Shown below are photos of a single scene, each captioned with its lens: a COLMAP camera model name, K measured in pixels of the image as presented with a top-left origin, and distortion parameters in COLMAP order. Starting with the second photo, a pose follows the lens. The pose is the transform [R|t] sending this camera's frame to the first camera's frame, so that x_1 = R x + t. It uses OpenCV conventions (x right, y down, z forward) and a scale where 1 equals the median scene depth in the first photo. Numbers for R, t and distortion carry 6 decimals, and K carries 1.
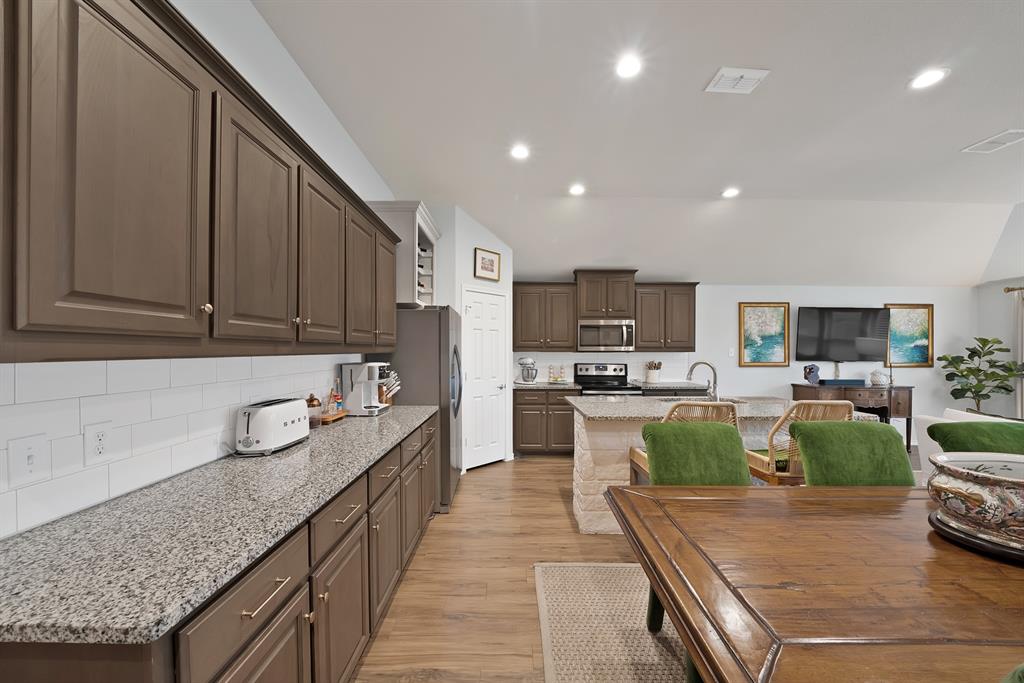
lens RADIAL K [[369.9, 0, 505.8], [0, 369.9, 352.7], [0, 0, 1]] dist [-0.026039, 0.002426]
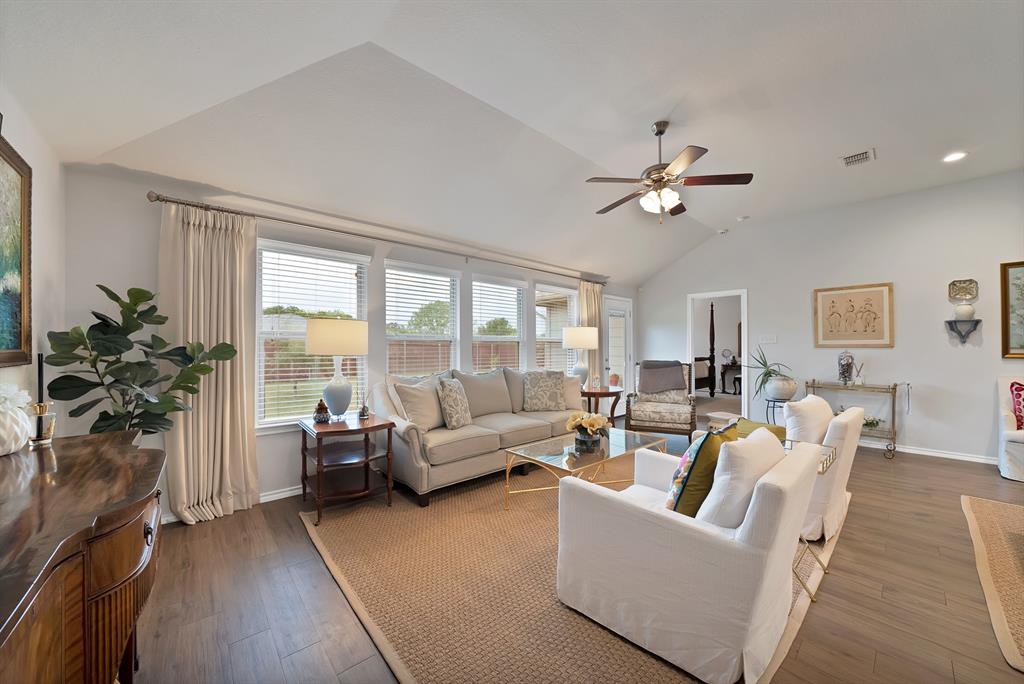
lens RADIAL K [[369.9, 0, 509.5], [0, 369.9, 343.6], [0, 0, 1]] dist [-0.026039, 0.002426]
pose [[-0.667388, 0.001631, 0.744708, 0.699793], [0.002285, 0.999997, -0.000142, 0.025728], [-0.744707, 0.001606, -0.667390, 0.937254]]
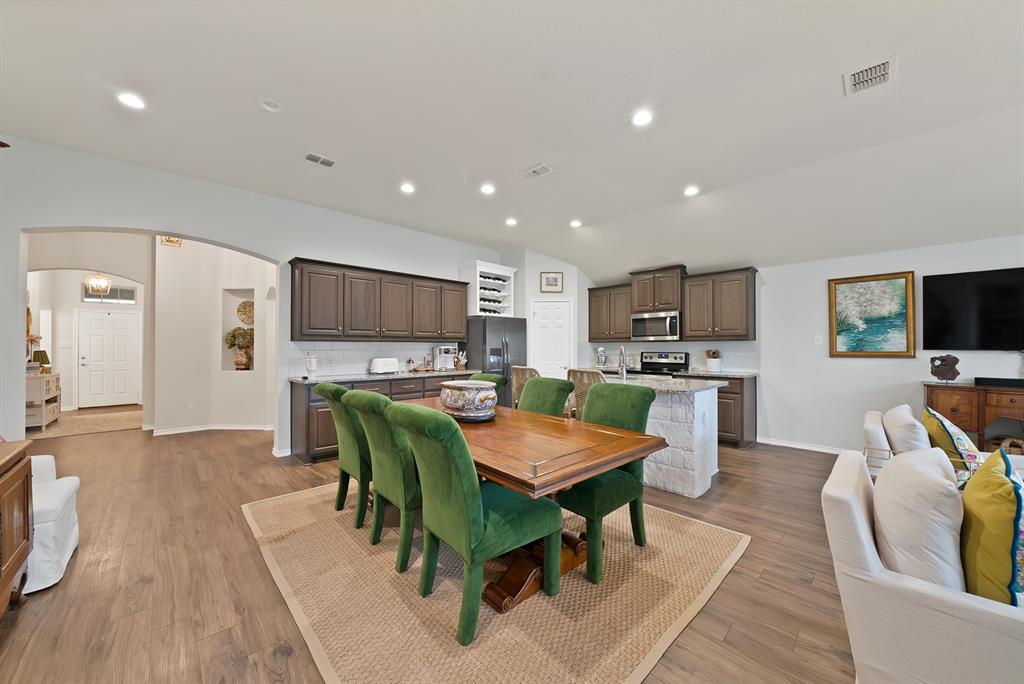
lens RADIAL K [[369.9, 0, 512.5], [0, 369.9, 348.7], [0, 0, 1]] dist [-0.026039, 0.002426]
pose [[0.699208, -0.001796, -0.714916, 0.770488], [-0.001373, 0.999992, -0.003855, 0.025500], [0.714917, 0.003677, 0.699199, -0.108417]]
